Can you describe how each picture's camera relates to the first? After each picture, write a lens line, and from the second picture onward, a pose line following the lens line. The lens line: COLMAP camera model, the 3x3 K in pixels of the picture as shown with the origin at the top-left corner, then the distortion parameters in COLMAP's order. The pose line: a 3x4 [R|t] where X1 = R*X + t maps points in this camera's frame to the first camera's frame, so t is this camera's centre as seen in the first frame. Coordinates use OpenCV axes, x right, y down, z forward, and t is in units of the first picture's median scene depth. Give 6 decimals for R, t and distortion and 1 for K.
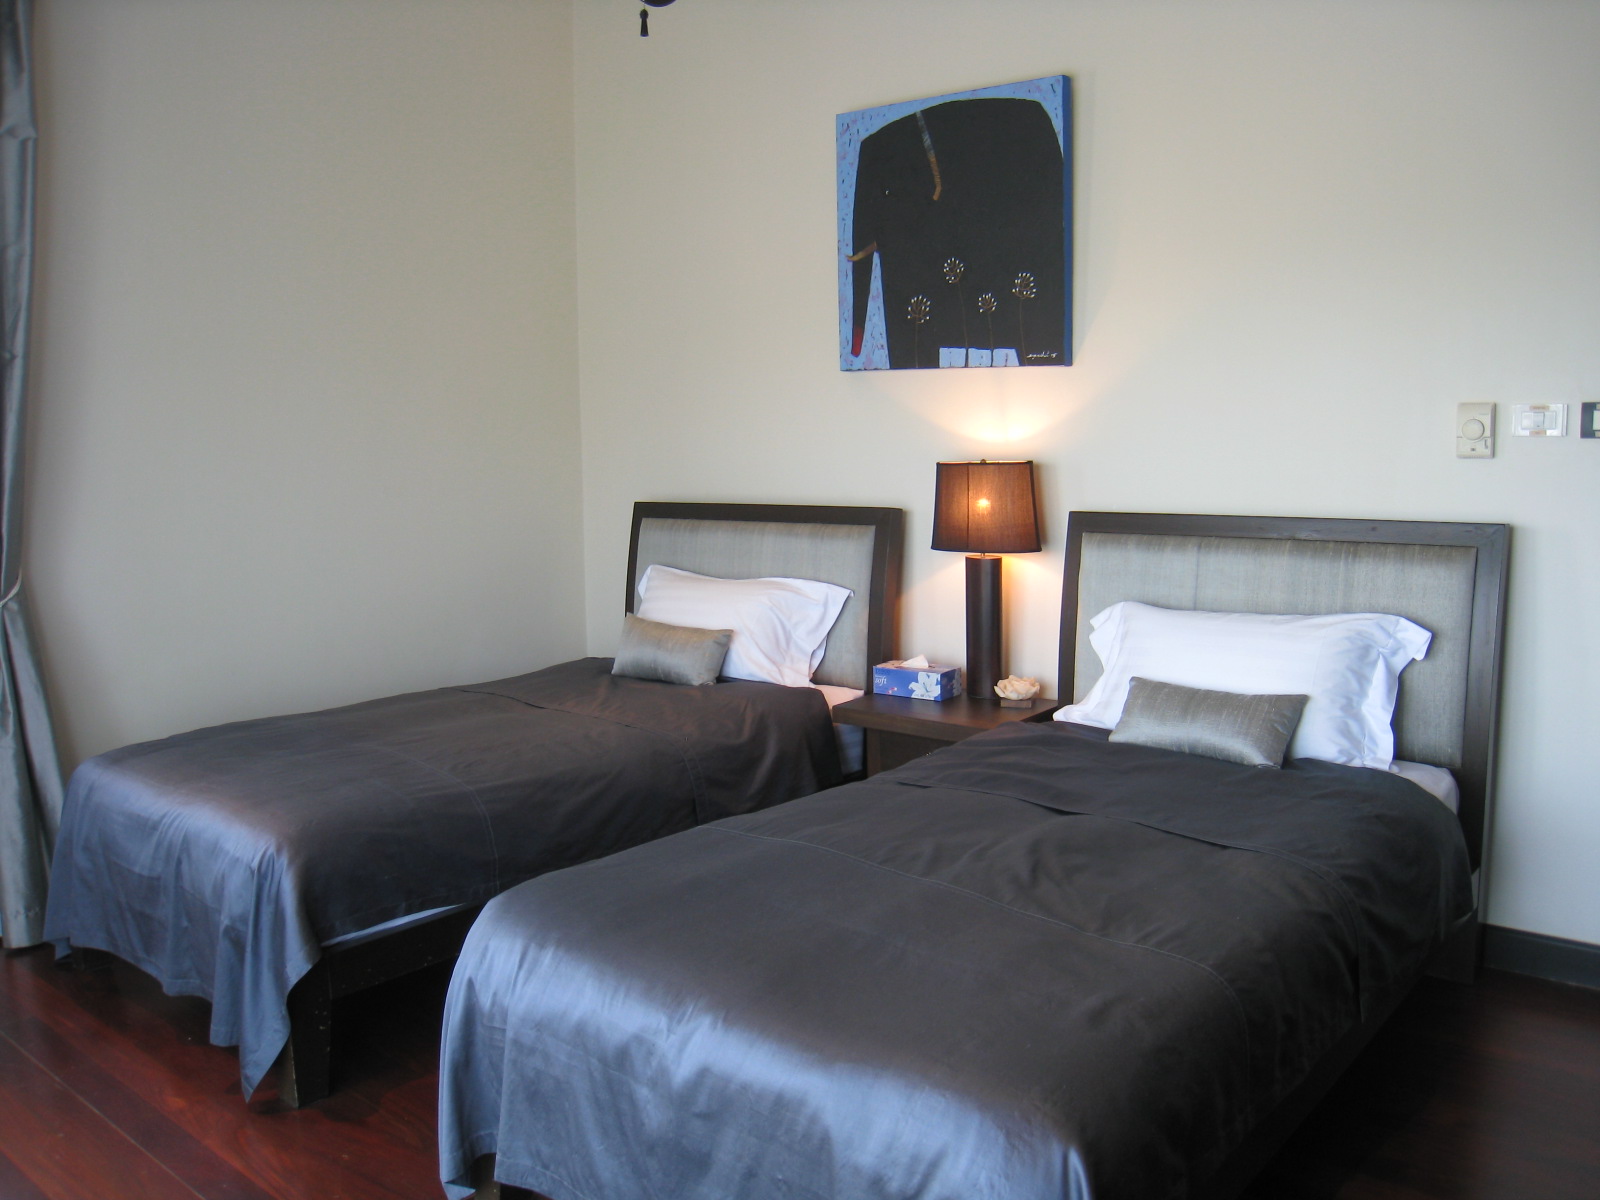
lens RADIAL K [[1283.2, 0, 800.0], [0, 1283.2, 600.0], [0, 0, 1]] dist [-0.149126, 0.079103]
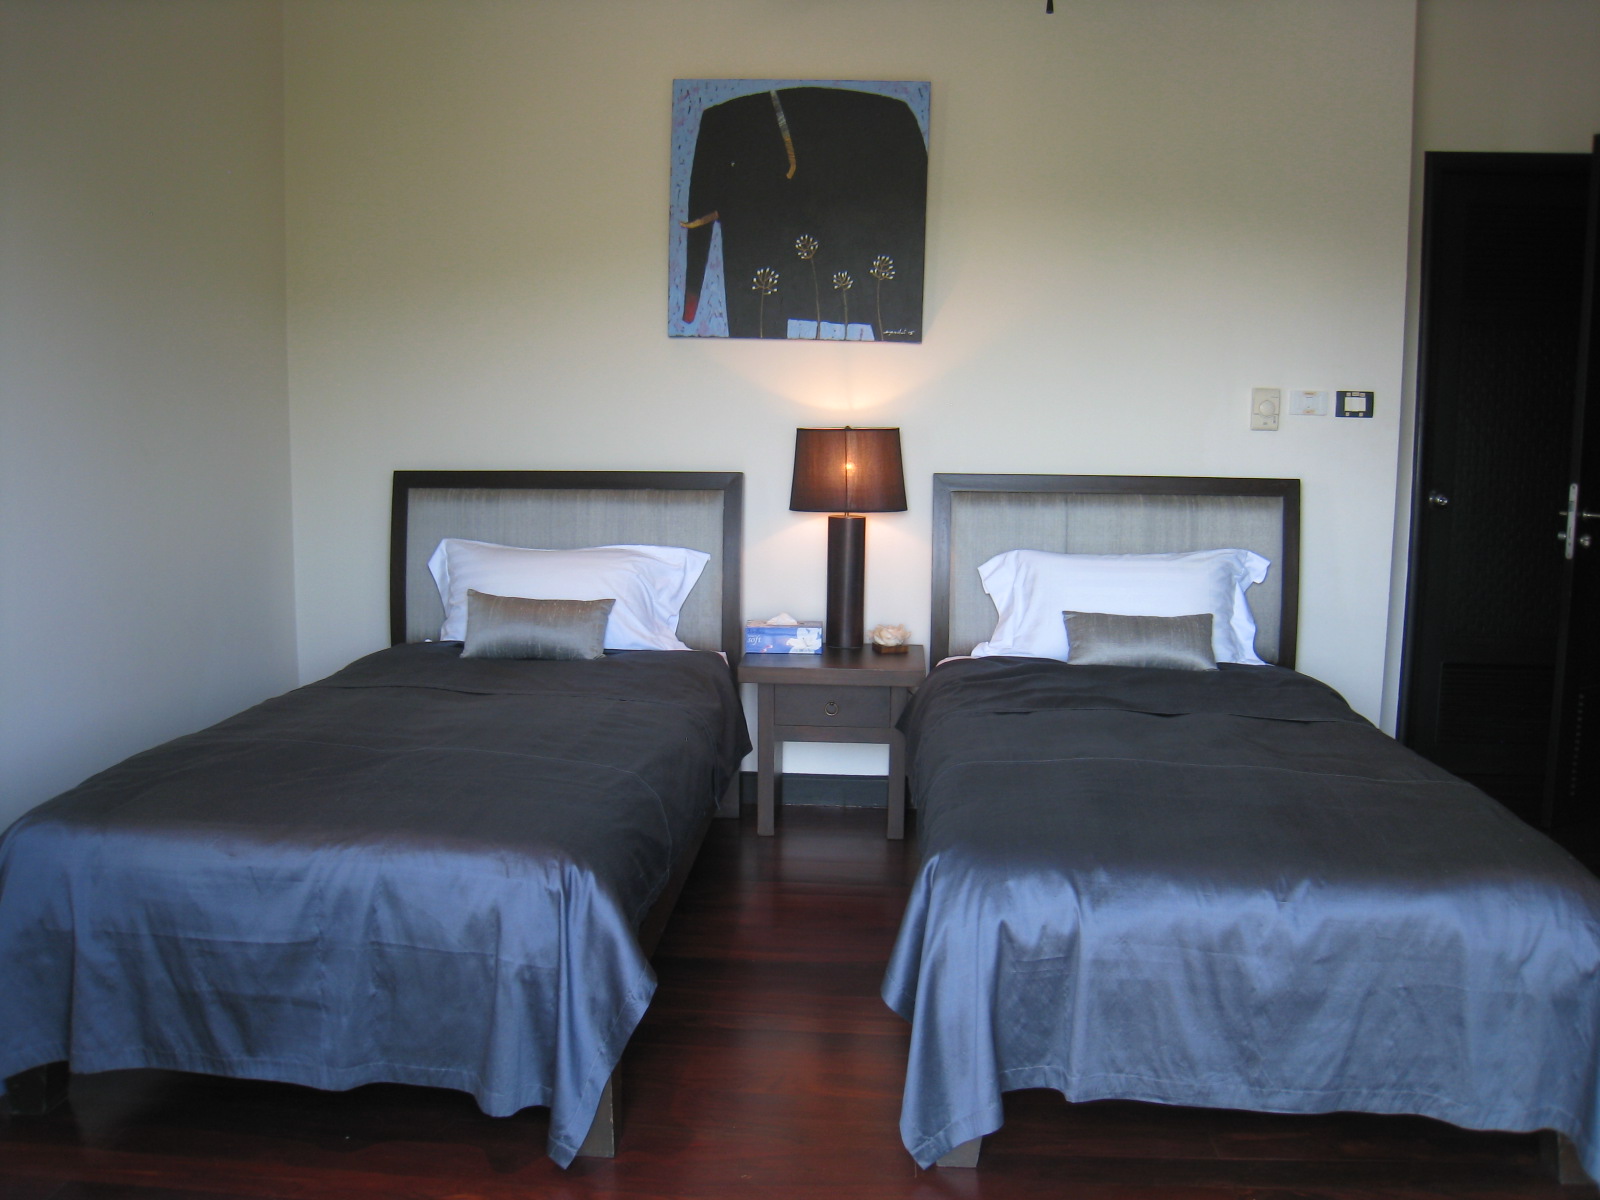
lens RADIAL K [[1283.2, 0, 800.0], [0, 1283.2, 600.0], [0, 0, 1]] dist [-0.149126, 0.079103]
pose [[0.823445, -0.056438, 0.564582, -0.507719], [0.049012, 0.998397, 0.028320, 0.003736], [-0.565275, 0.004351, 0.824891, 0.134052]]
